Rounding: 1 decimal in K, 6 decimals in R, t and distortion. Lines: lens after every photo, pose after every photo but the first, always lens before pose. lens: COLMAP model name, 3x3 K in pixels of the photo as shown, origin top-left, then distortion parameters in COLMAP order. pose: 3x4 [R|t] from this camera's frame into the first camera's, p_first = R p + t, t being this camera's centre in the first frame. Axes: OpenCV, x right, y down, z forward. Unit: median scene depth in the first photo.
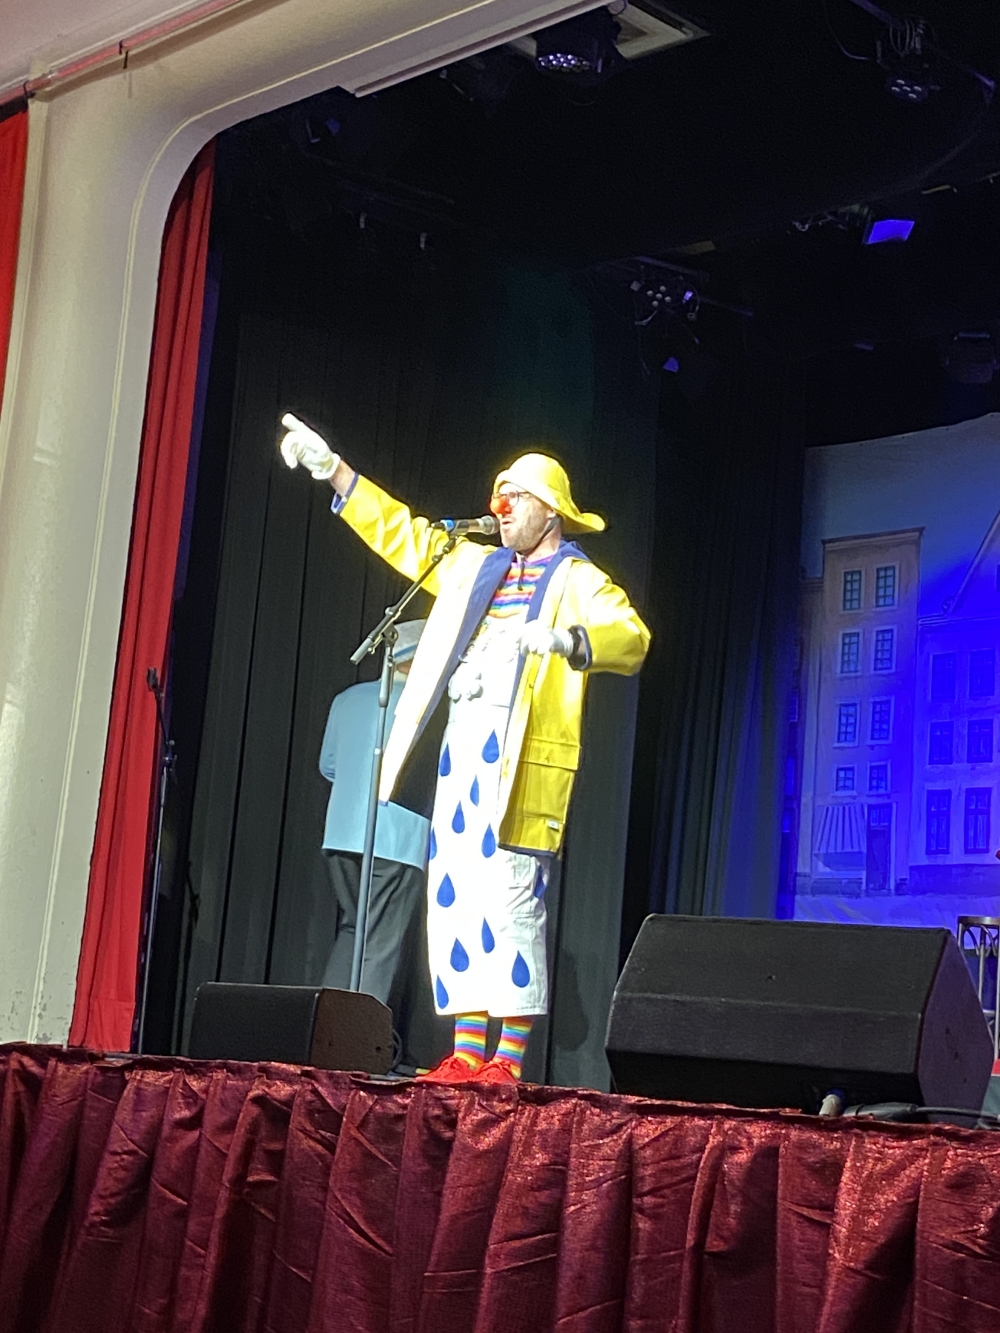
lens RADIAL K [[2296.0, 0, 500.2], [0, 2296.0, 644.5], [0, 0, 1]] dist [0.097887, 0.000000]
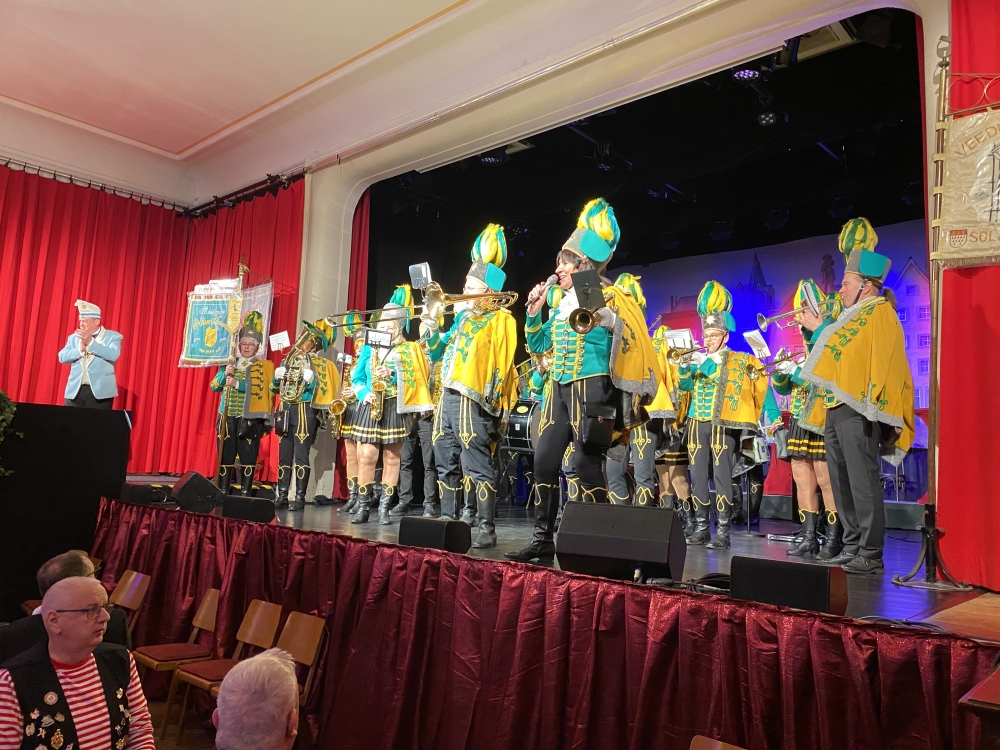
lens RADIAL K [[748.4, 0, 507.3], [0, 748.4, 369.3], [0, 0, 1]] dist [0.030603, -0.057514]
pose [[0.996537, -0.029756, 0.077639, -0.068111], [0.024911, 0.997725, 0.062646, -0.094775], [-0.079326, -0.060495, 0.995011, 0.072162]]
